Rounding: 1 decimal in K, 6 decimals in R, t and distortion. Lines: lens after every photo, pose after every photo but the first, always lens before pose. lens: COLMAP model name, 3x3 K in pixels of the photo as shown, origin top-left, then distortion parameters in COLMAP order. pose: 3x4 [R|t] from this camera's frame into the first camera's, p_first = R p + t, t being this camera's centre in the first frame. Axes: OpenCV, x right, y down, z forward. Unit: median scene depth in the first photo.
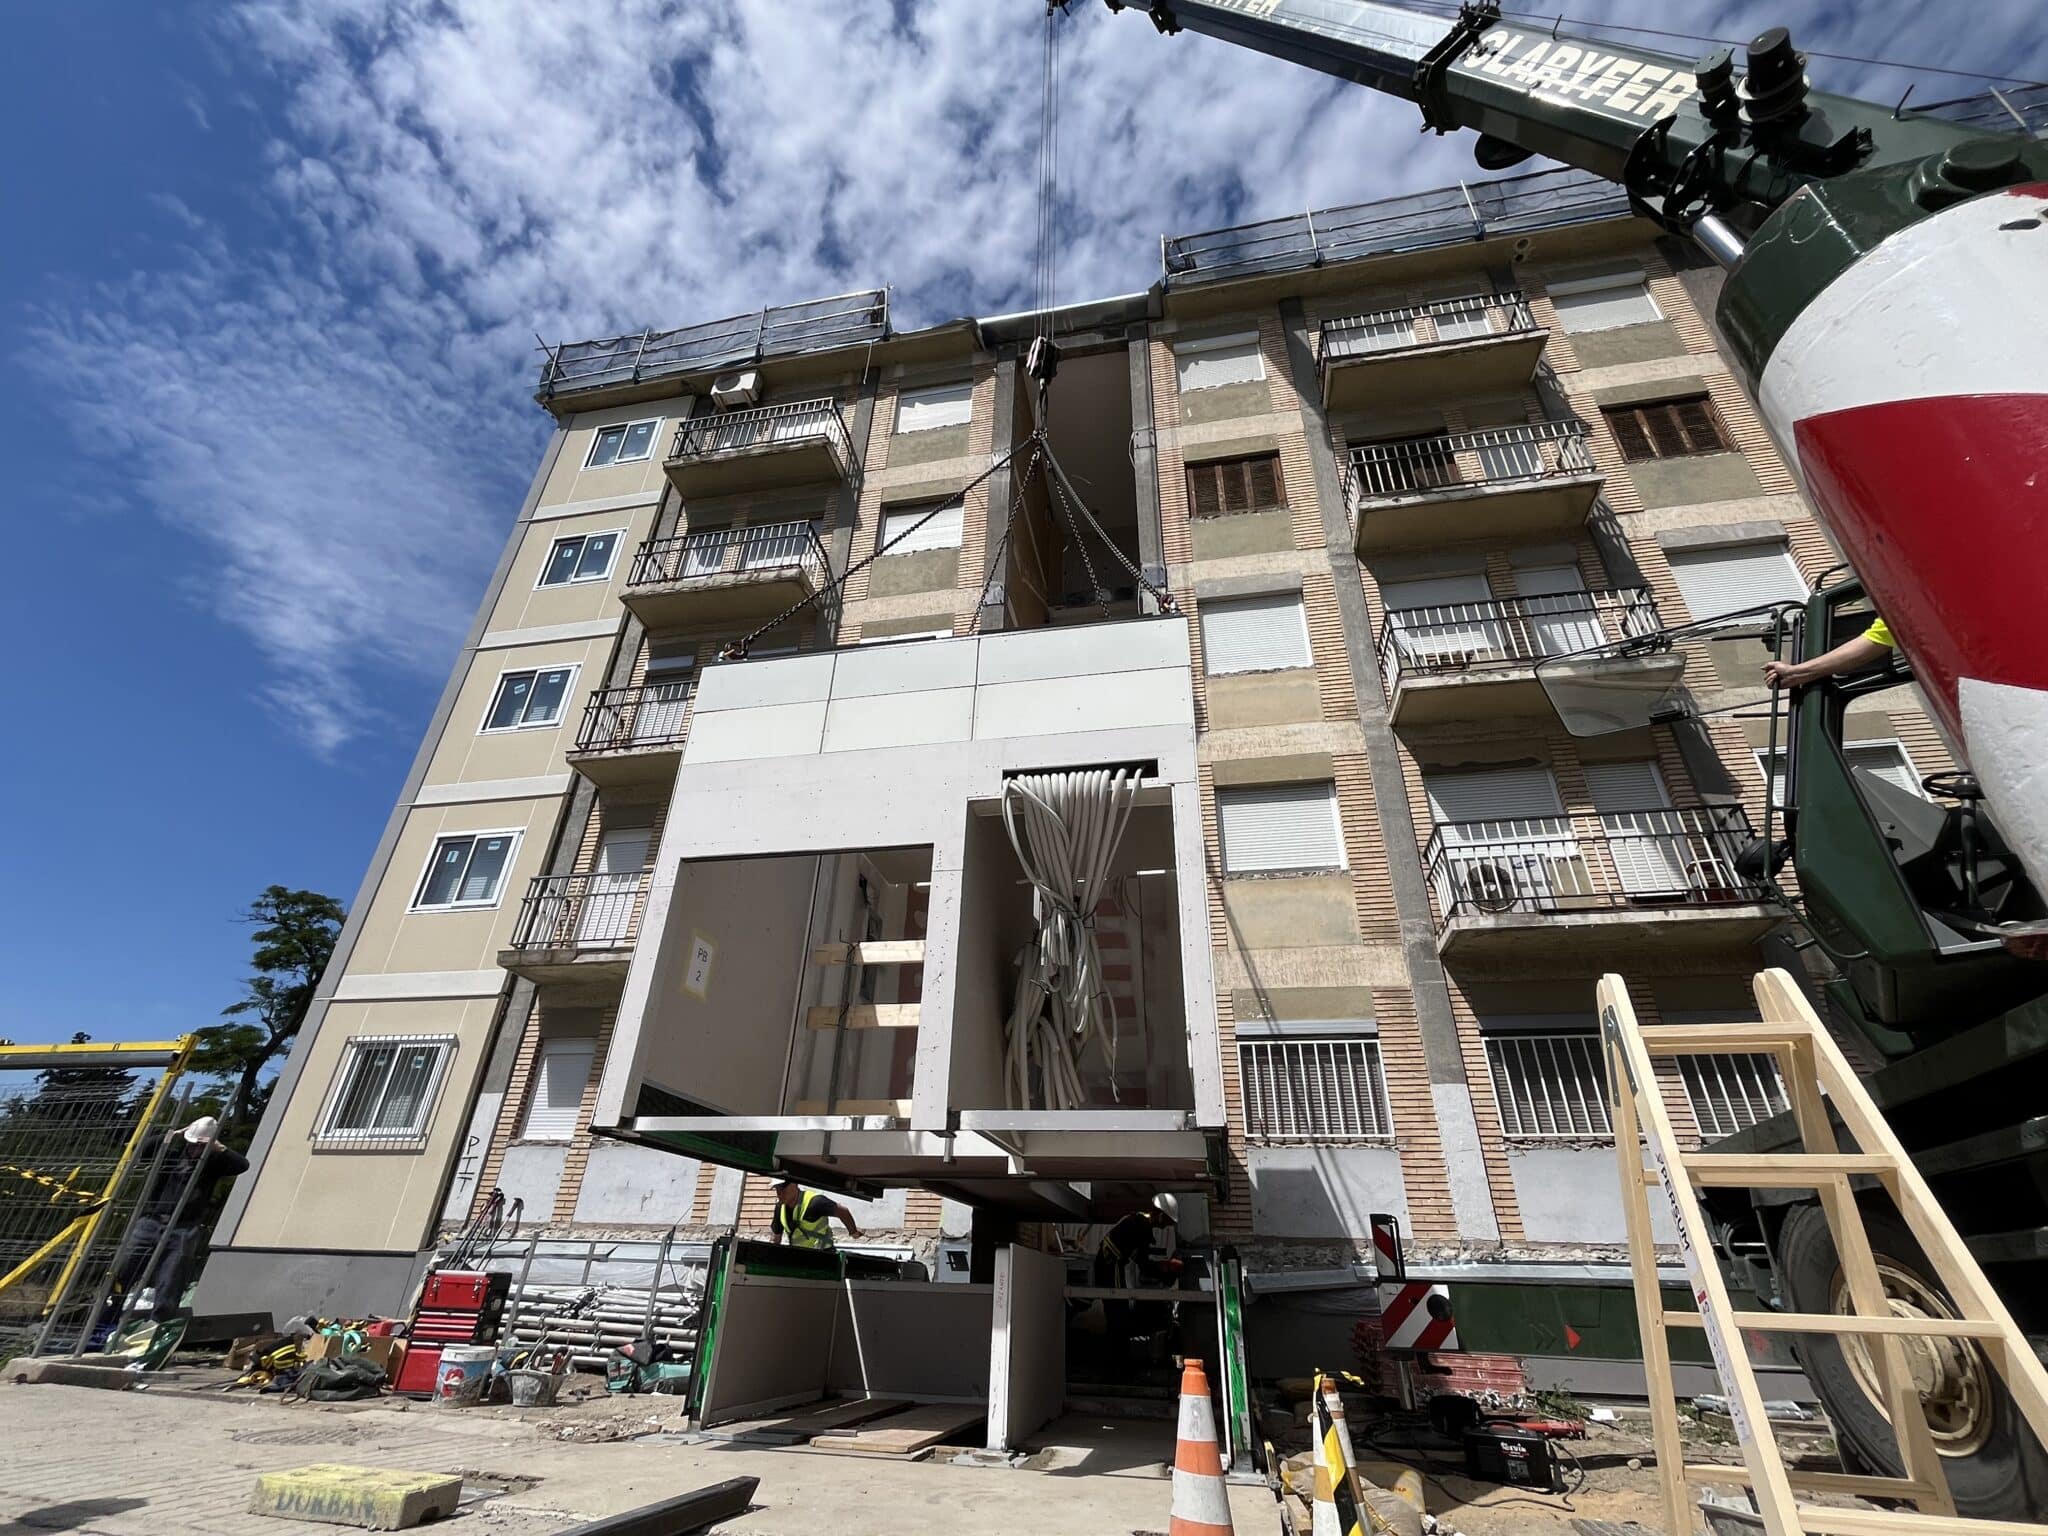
lens RADIAL K [[901.1, 0, 1020.7], [0, 901.1, 771.2], [0, 0, 1]] dist [-0.002781, -0.000479]
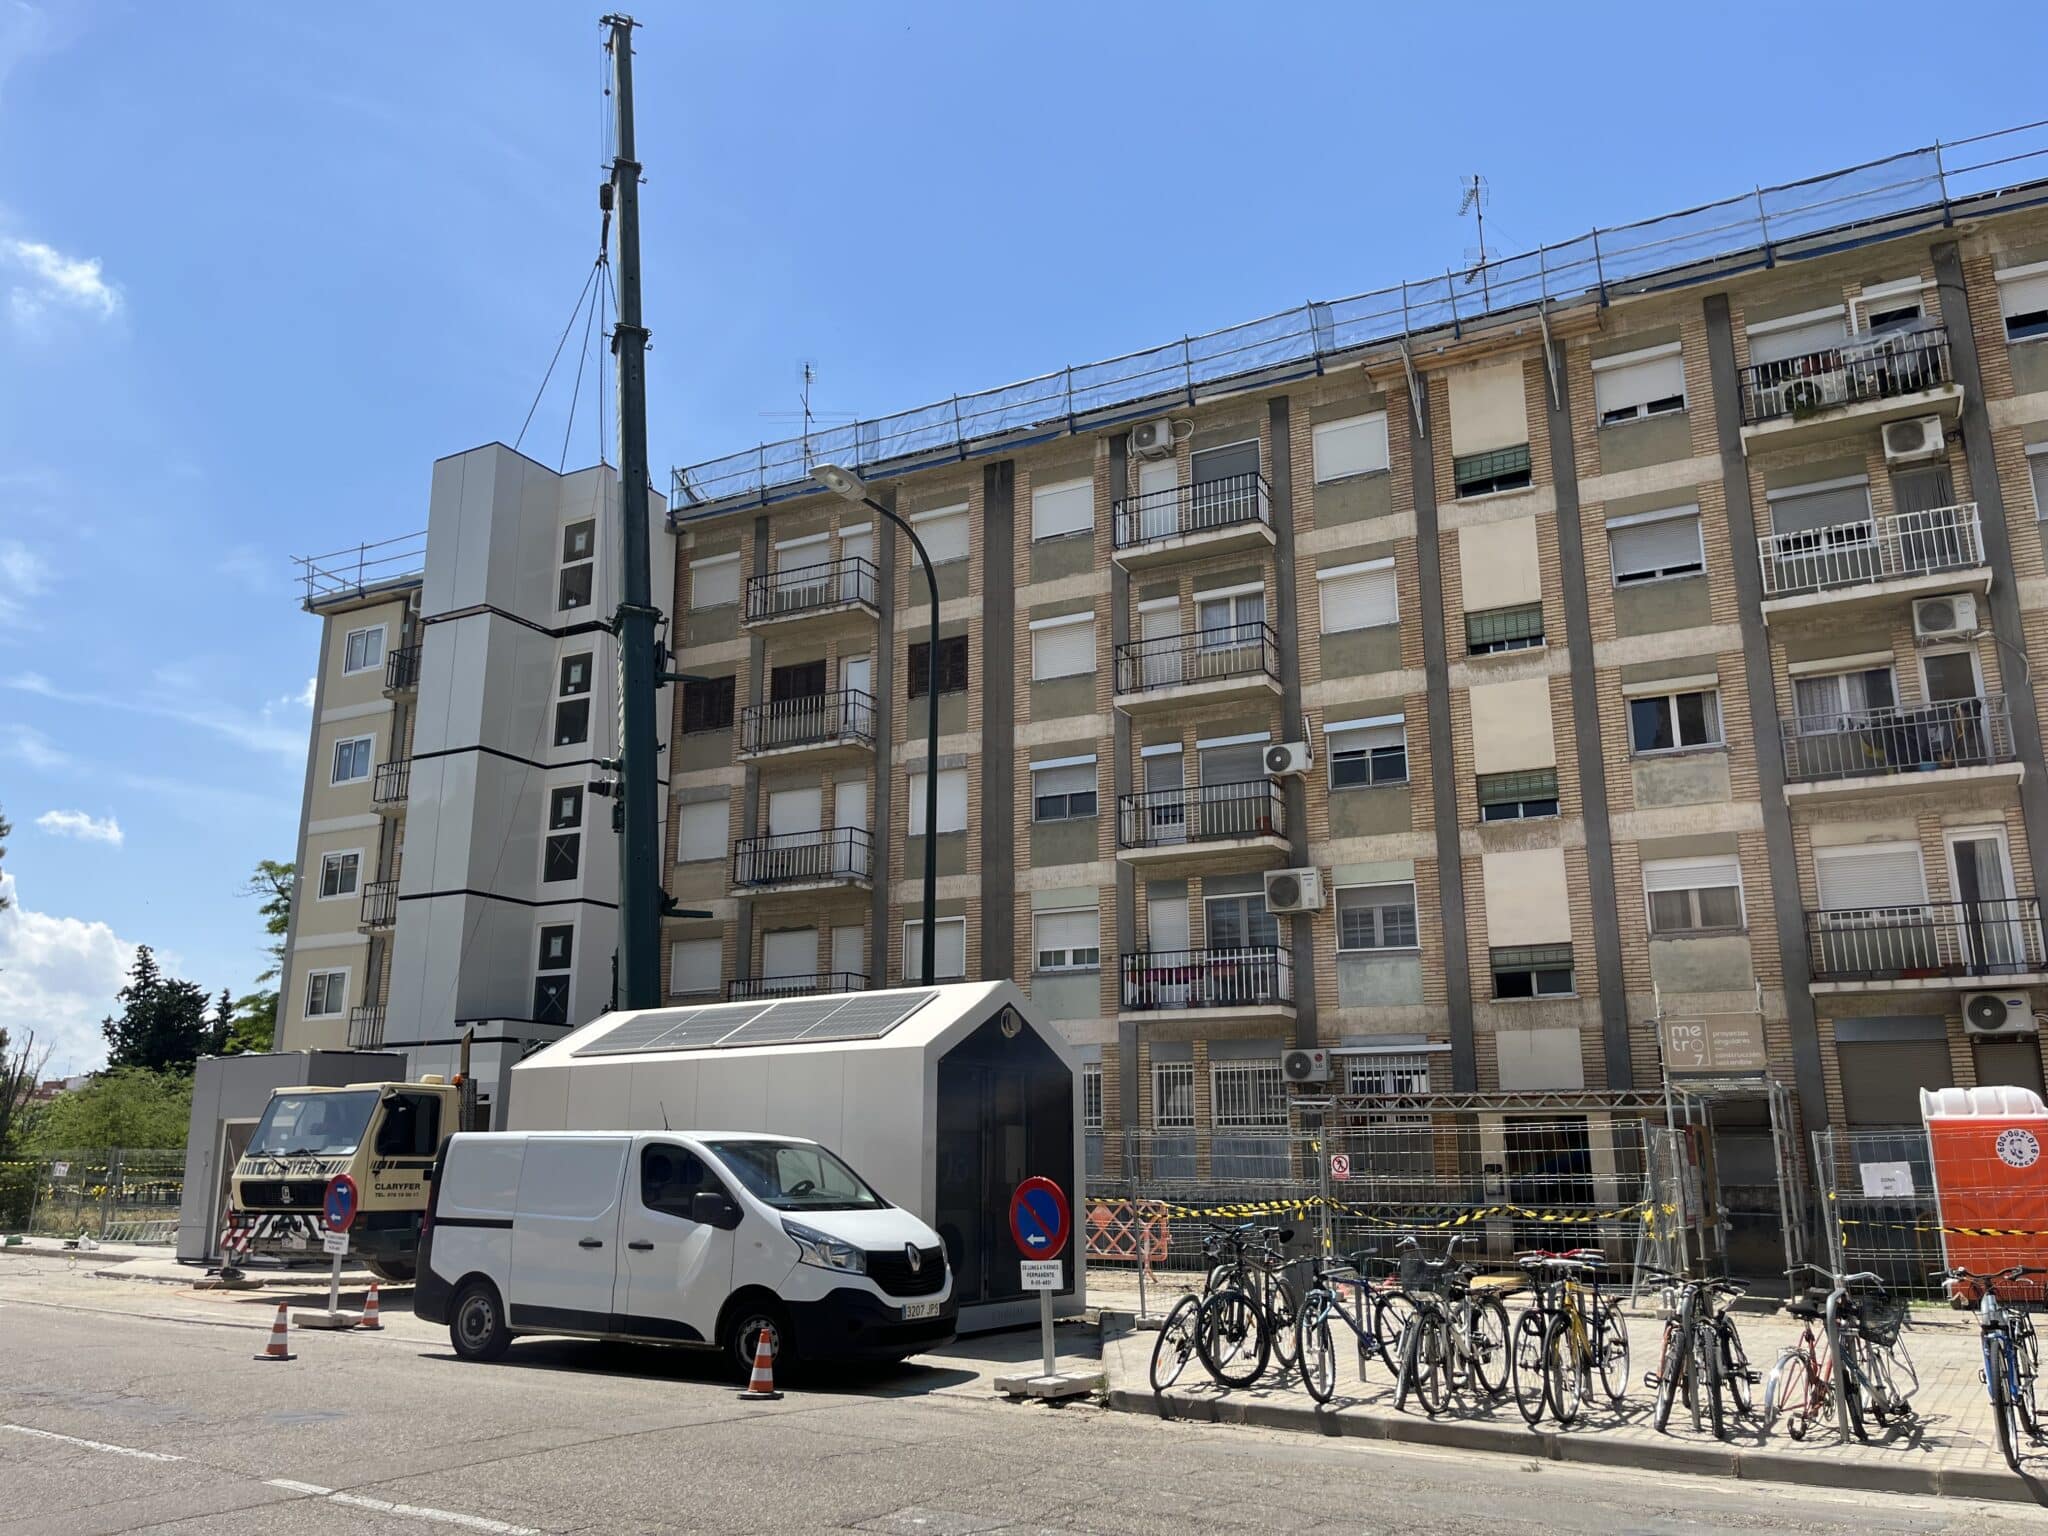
lens RADIAL K [[1546.4, 0, 1026.1], [0, 1546.4, 772.1], [0, 0, 1]] dist [0.068990, -0.078183]
pose [[0.960011, -0.095930, -0.263016, 1.671571], [0.163937, 0.954173, 0.250357, -0.919310], [0.226946, -0.283464, 0.931742, -1.527975]]
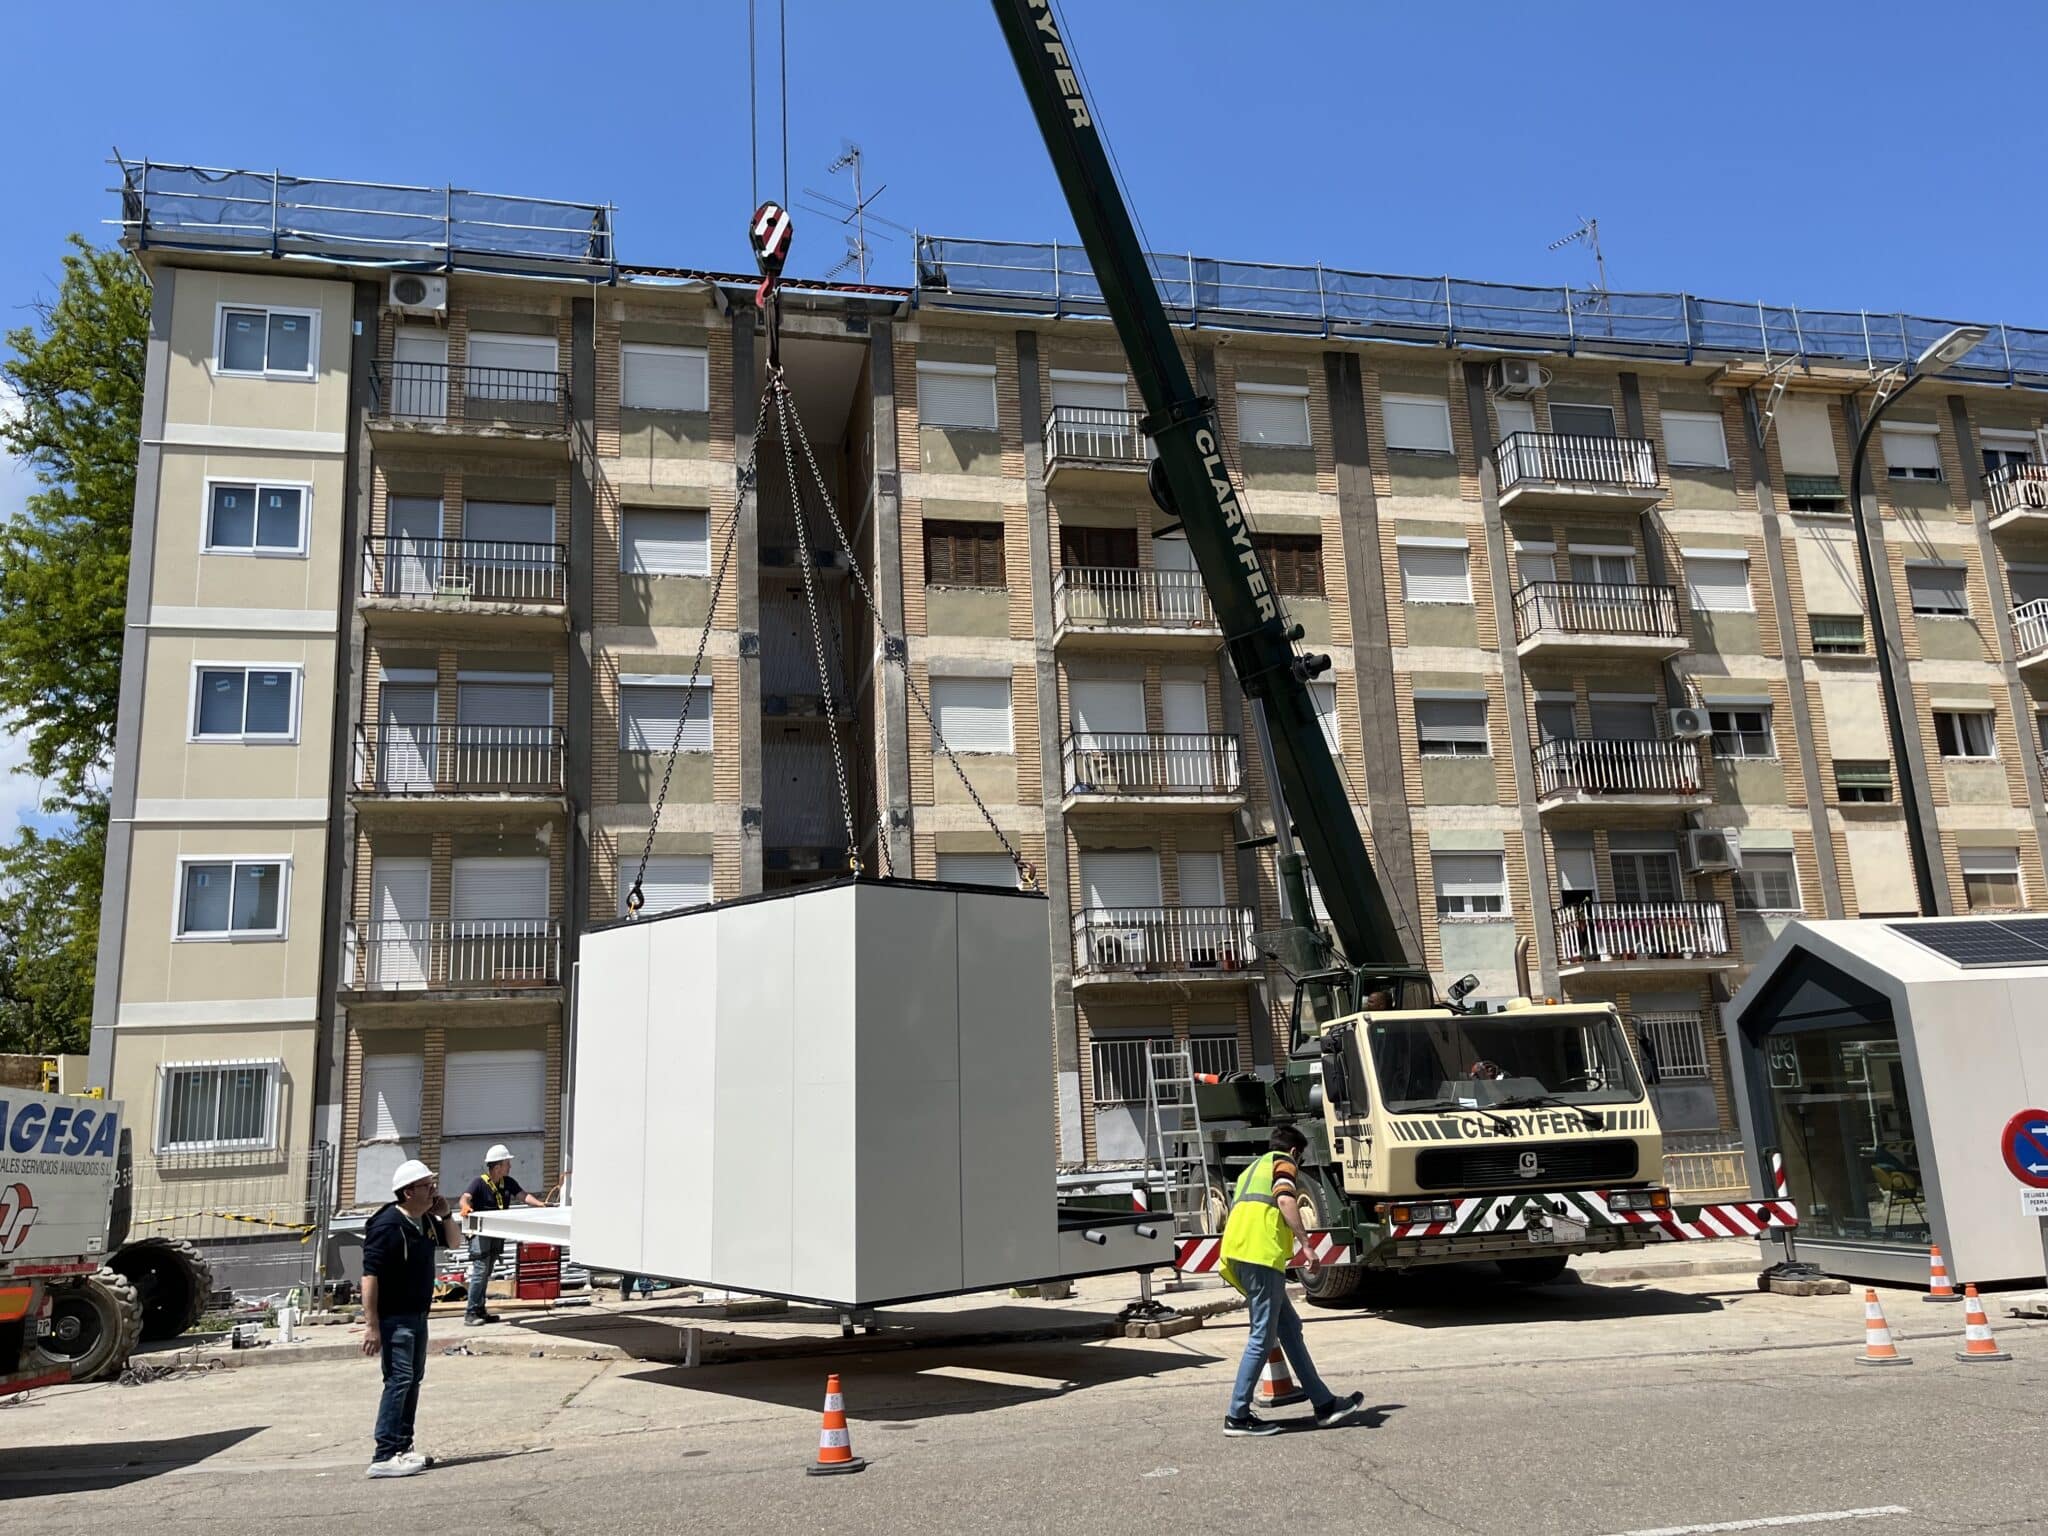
lens RADIAL K [[1552.0, 0, 1018.8], [0, 1552.0, 779.9], [0, 0, 1]] dist [0.058997, -0.060273]
pose [[0.908241, 0.022749, 0.417829, -0.610365], [-0.142308, 0.955796, 0.257298, -0.672257], [-0.393506, -0.293149, 0.871331, -0.968292]]
